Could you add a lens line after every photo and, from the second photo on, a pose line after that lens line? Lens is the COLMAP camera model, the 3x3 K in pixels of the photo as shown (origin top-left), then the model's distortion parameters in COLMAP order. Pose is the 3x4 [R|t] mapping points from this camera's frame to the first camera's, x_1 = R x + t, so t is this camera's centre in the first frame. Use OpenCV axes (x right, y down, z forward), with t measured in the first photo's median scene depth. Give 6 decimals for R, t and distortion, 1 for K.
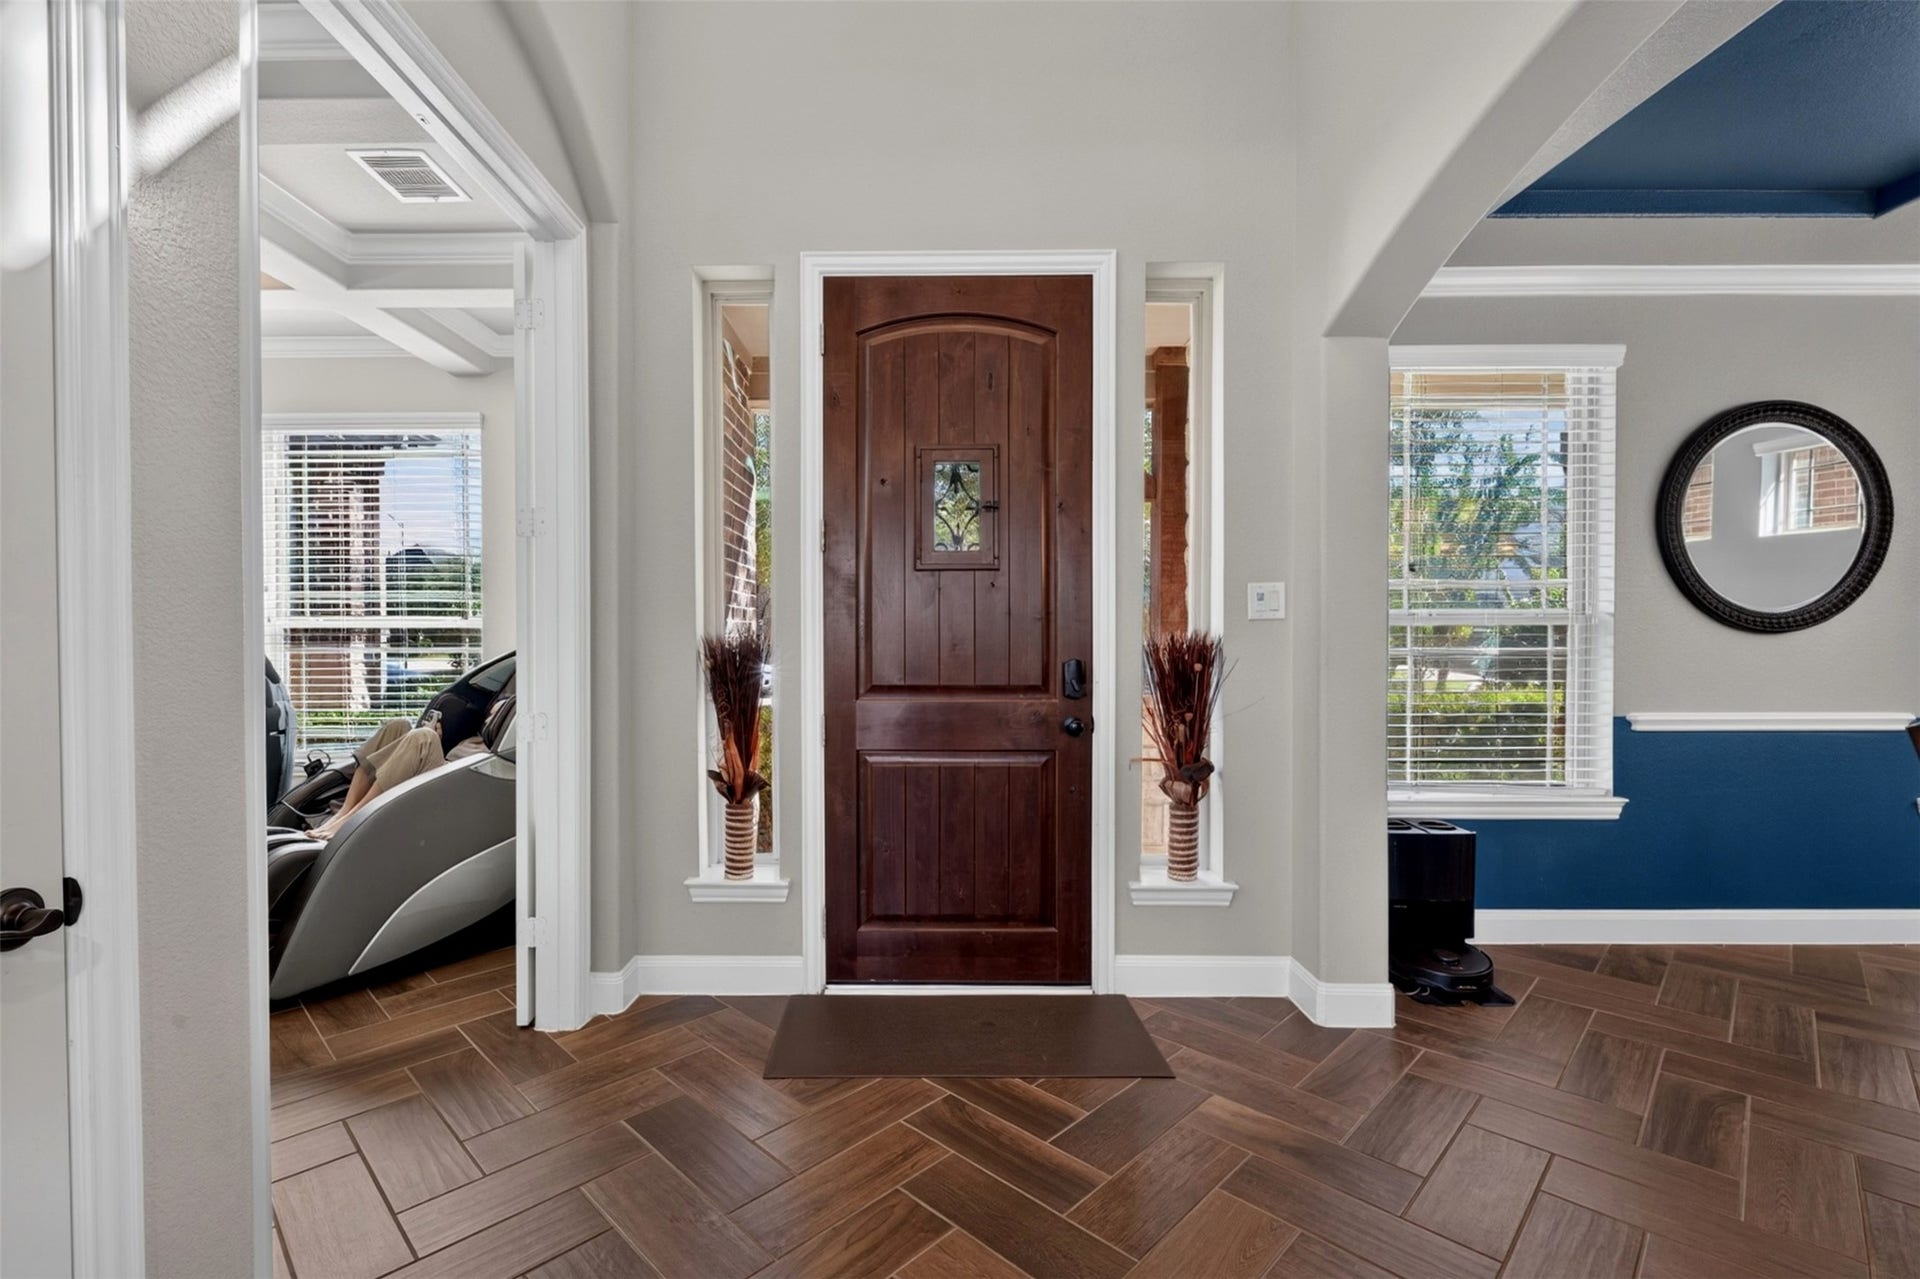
lens RADIAL K [[832.1, 0, 944.0], [0, 832.1, 638.9], [0, 0, 1]] dist [-0.006821, 0.000358]
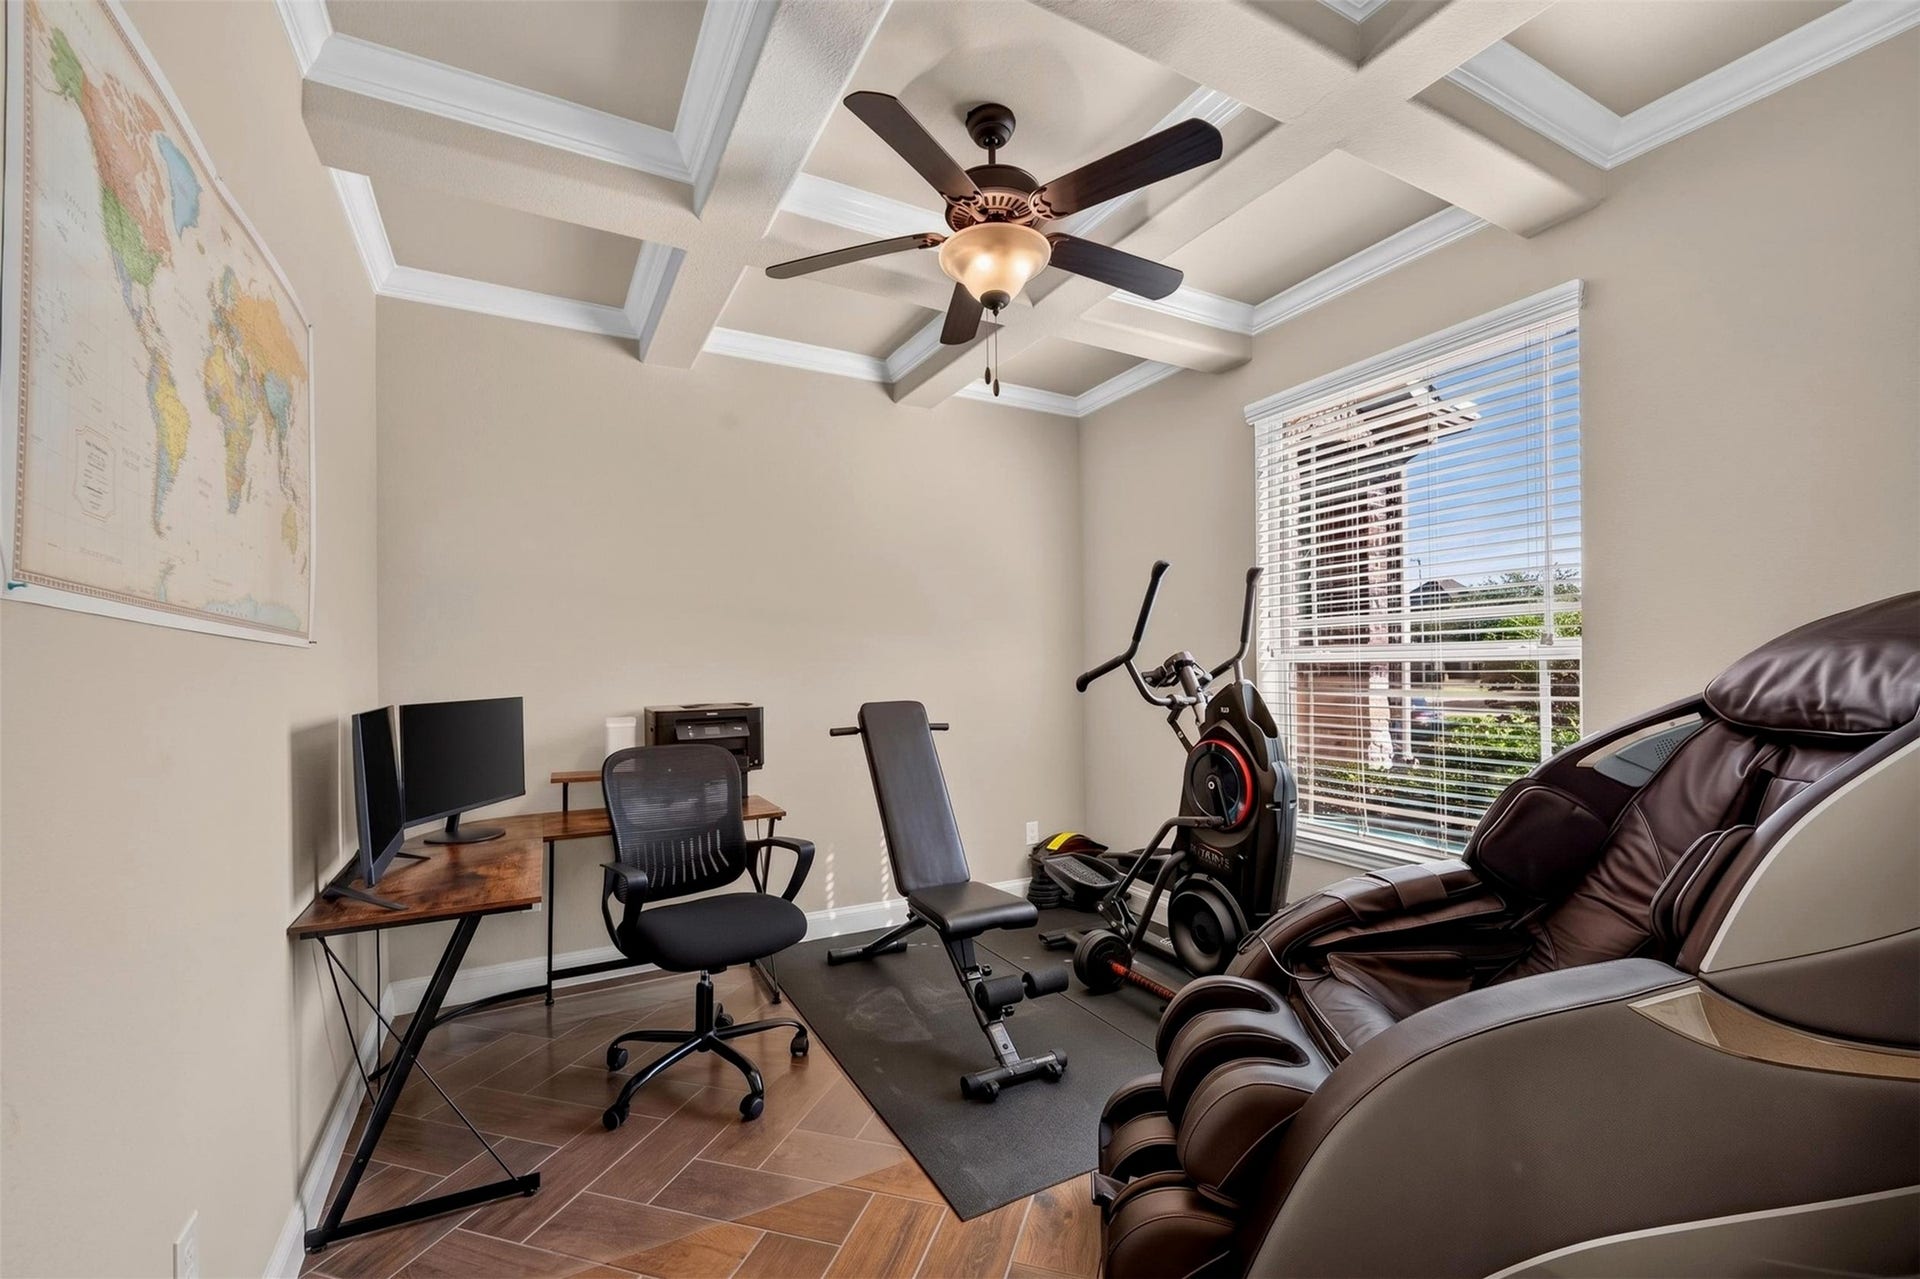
lens RADIAL K [[832.1, 0, 948.4], [0, 832.1, 659.1], [0, 0, 1]] dist [-0.006821, 0.000358]
pose [[0.457936, -0.010841, -0.888919, -0.234744], [-0.005390, 0.999873, -0.014971, -0.002165], [0.888969, 0.011647, 0.457820, 0.337886]]
